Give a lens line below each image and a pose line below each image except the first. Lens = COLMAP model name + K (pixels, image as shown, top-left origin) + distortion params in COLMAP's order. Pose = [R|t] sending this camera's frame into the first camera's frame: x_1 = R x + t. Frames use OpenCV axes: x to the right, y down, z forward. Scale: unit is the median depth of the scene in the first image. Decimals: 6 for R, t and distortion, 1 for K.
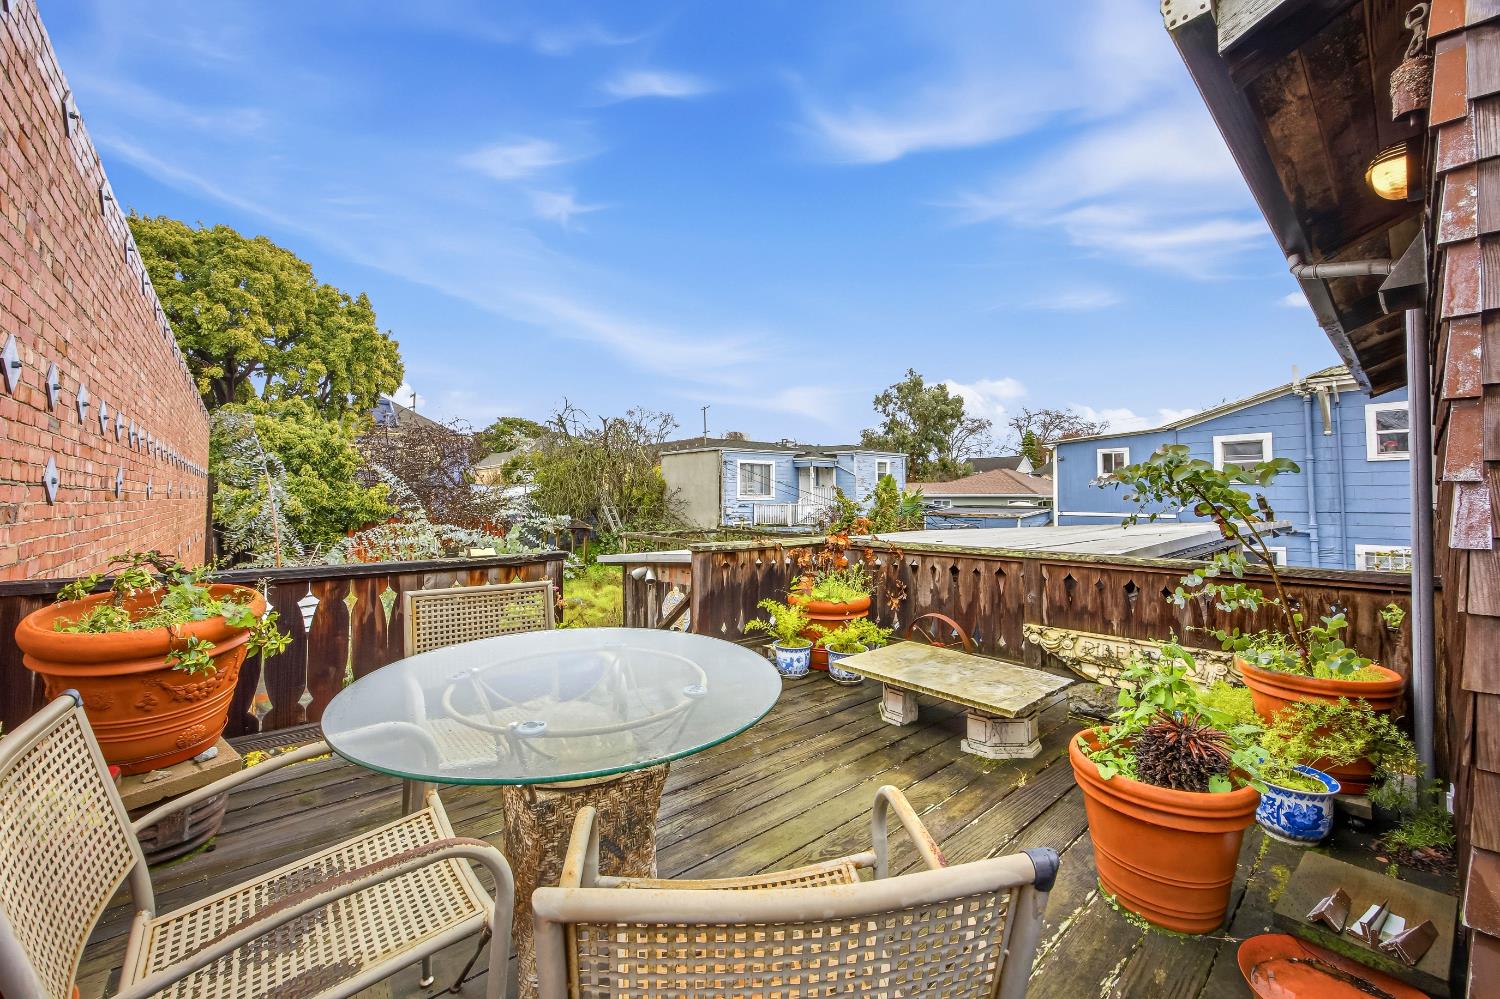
lens RADIAL K [[581.9, 0, 733.5], [0, 581.9, 472.3], [0, 0, 1]] dist [-0.012263, 0.000118]
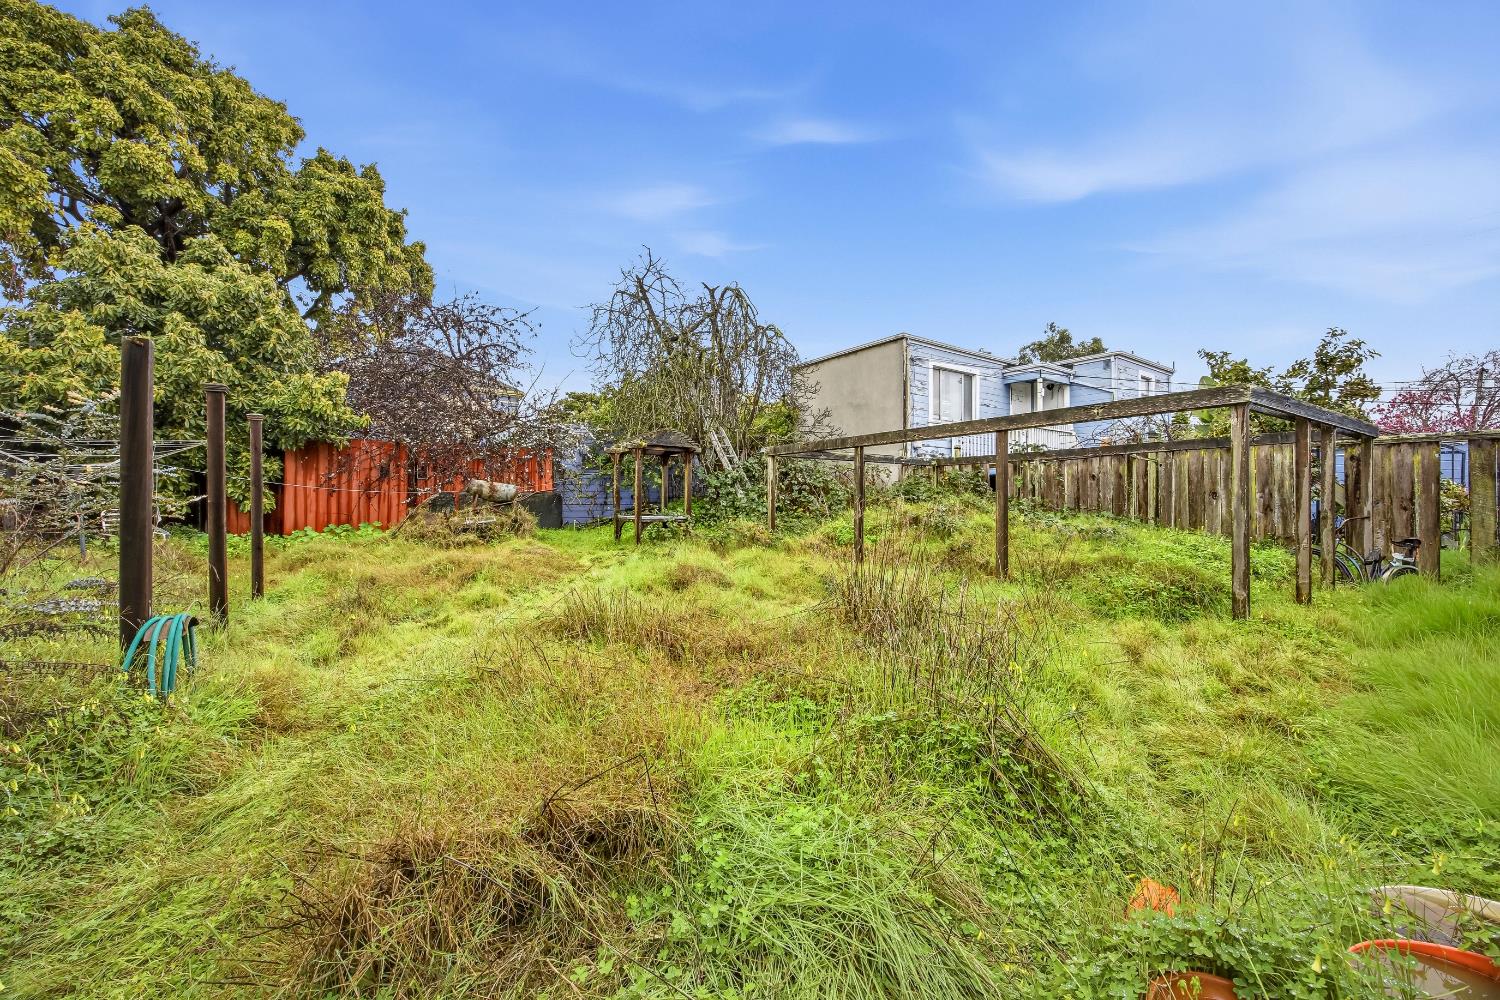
lens RADIAL K [[581.9, 0, 748.7], [0, 581.9, 501.9], [0, 0, 1]] dist [-0.012263, 0.000118]
pose [[0.995768, 0.009593, -0.091399, -0.125679], [-0.004875, 0.998651, 0.051698, 0.097642], [0.091771, -0.051034, 0.994471, 0.389826]]
